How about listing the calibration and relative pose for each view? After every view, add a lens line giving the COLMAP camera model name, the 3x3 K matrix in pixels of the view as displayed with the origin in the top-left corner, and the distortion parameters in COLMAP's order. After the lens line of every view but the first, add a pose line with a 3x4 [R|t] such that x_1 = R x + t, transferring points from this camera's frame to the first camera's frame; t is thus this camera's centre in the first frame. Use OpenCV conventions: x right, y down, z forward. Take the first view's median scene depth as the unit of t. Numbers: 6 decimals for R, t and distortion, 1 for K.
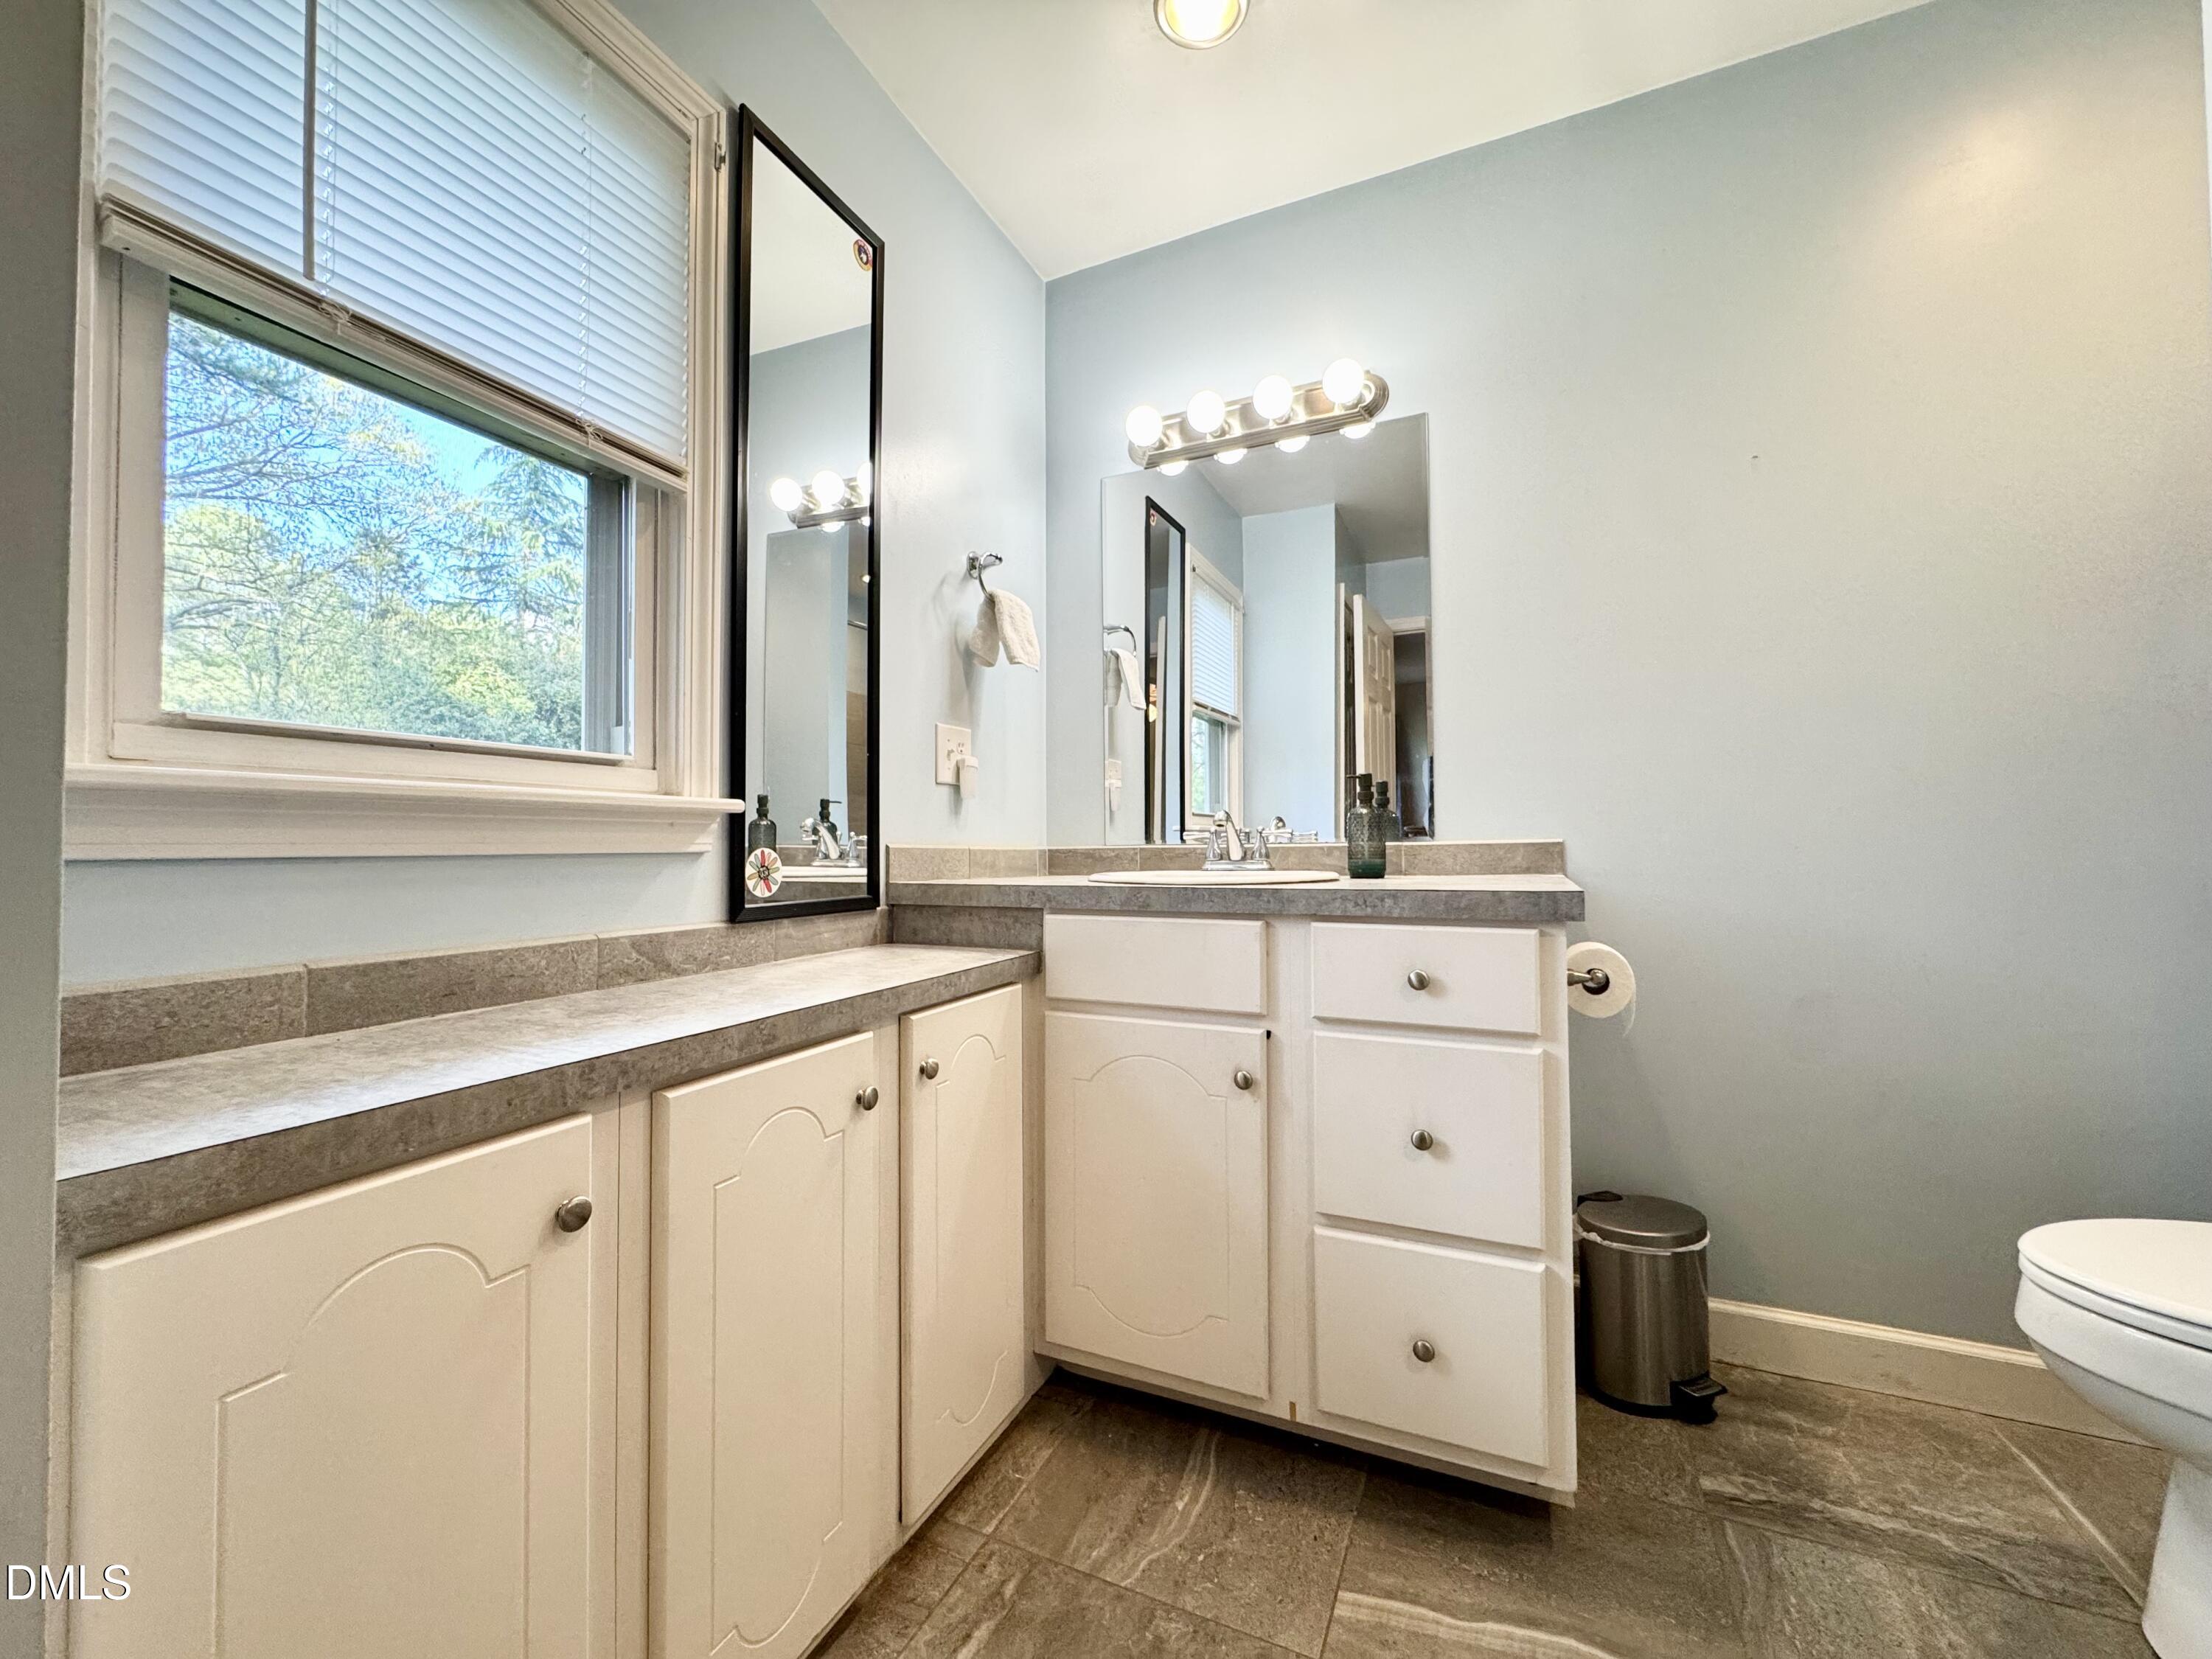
lens RADIAL K [[881.2, 0, 1102.5], [0, 881.2, 829.0], [0, 0, 1]] dist [-0.003355, -0.000184]
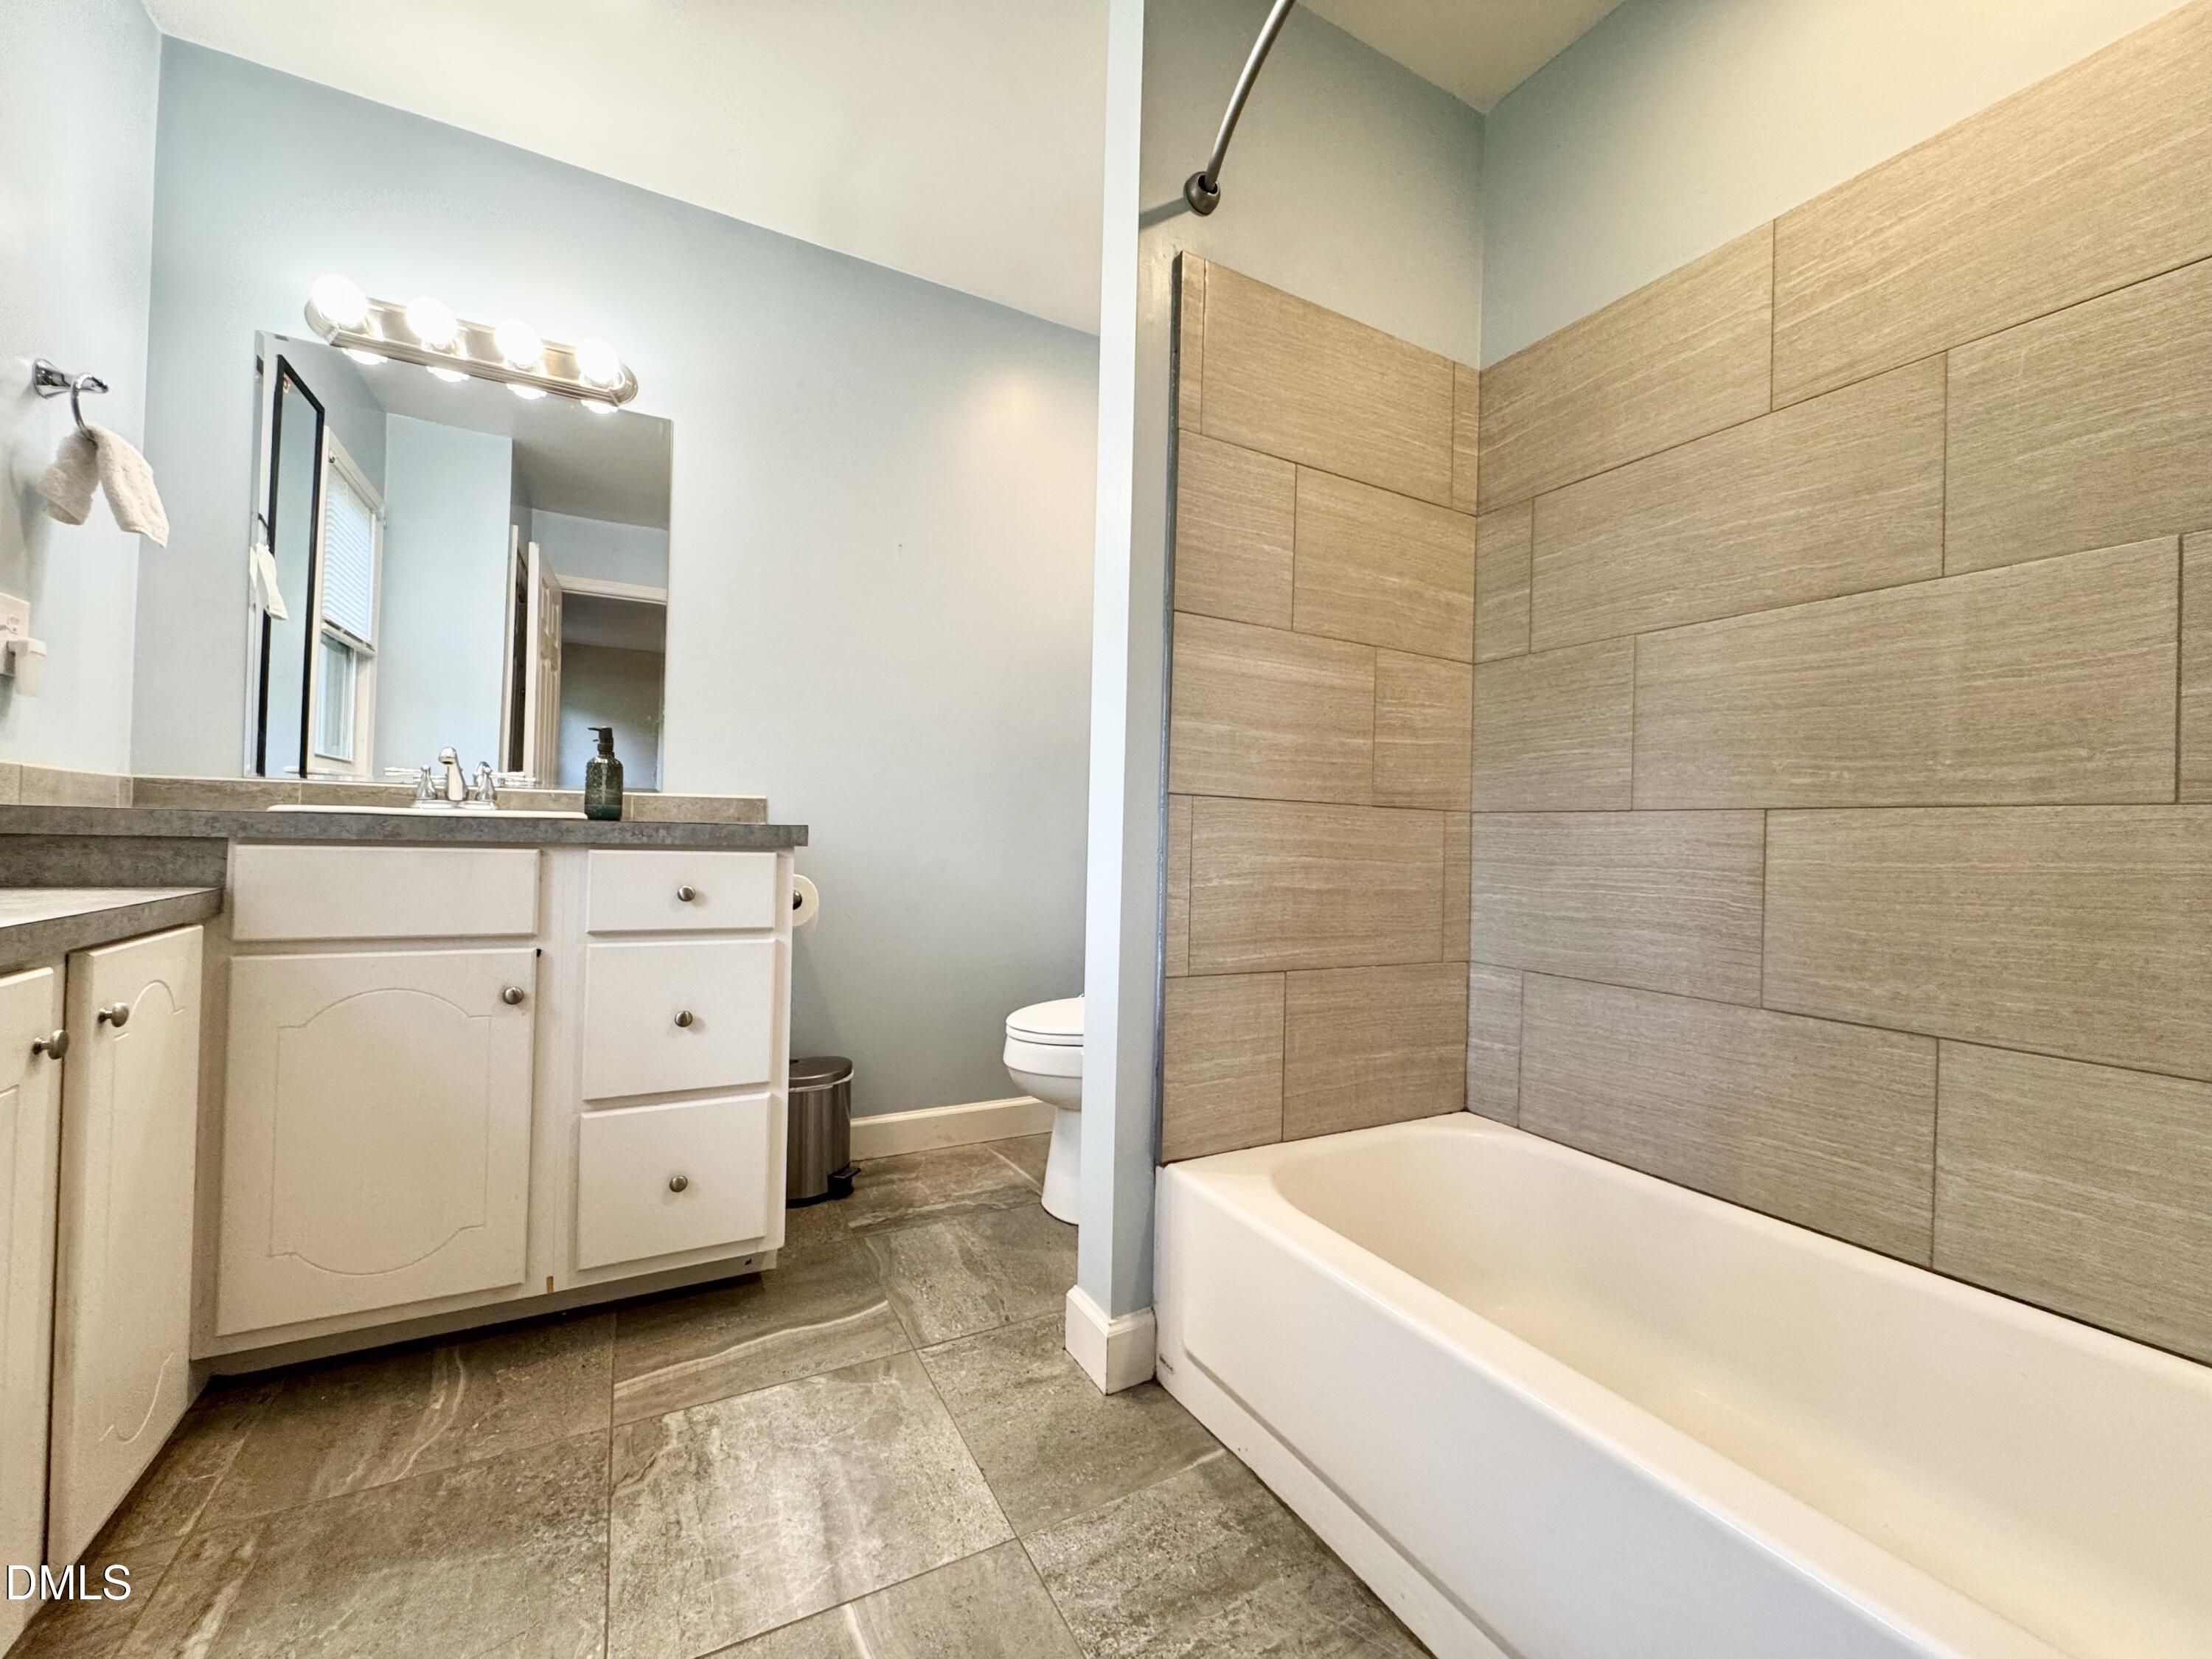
lens RADIAL K [[881.2, 0, 1102.5], [0, 881.2, 829.0], [0, 0, 1]] dist [-0.003355, -0.000184]
pose [[0.596918, 0.029237, 0.801769, -0.277553], [-0.046864, 0.998900, -0.001534, 0.048230], [-0.800932, -0.036659, 0.597632, -0.214141]]
